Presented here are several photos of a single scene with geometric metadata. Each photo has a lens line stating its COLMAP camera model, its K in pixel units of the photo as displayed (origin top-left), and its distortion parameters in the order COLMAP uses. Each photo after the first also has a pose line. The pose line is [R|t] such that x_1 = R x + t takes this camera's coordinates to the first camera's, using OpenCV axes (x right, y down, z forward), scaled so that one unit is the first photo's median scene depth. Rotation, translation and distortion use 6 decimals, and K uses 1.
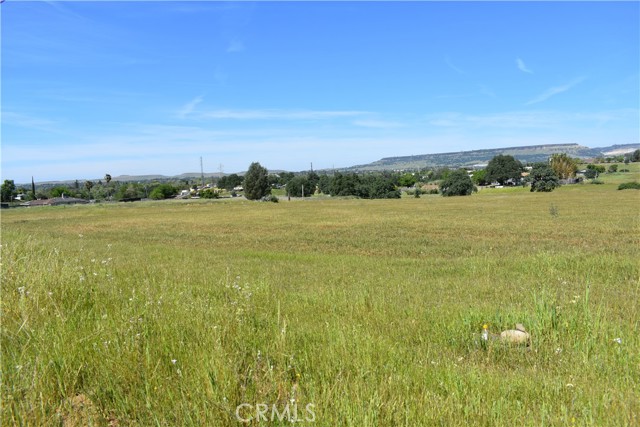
lens RADIAL K [[508.7, 0, 294.1], [0, 508.7, 220.5], [0, 0, 1]] dist [-0.090406, 0.014908]
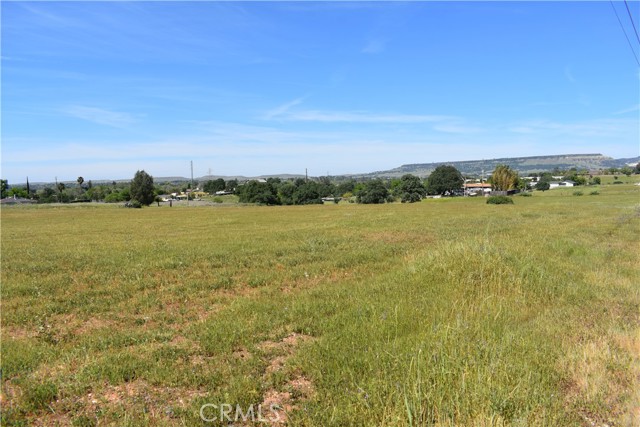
lens RADIAL K [[508.7, 0, 322.0], [0, 508.7, 221.8], [0, 0, 1]] dist [-0.090406, 0.014908]
pose [[0.996563, 0.028180, -0.077904, 0.386723], [-0.028552, 0.999586, -0.003674, -0.012582], [0.077769, 0.005886, 0.996954, -0.021174]]
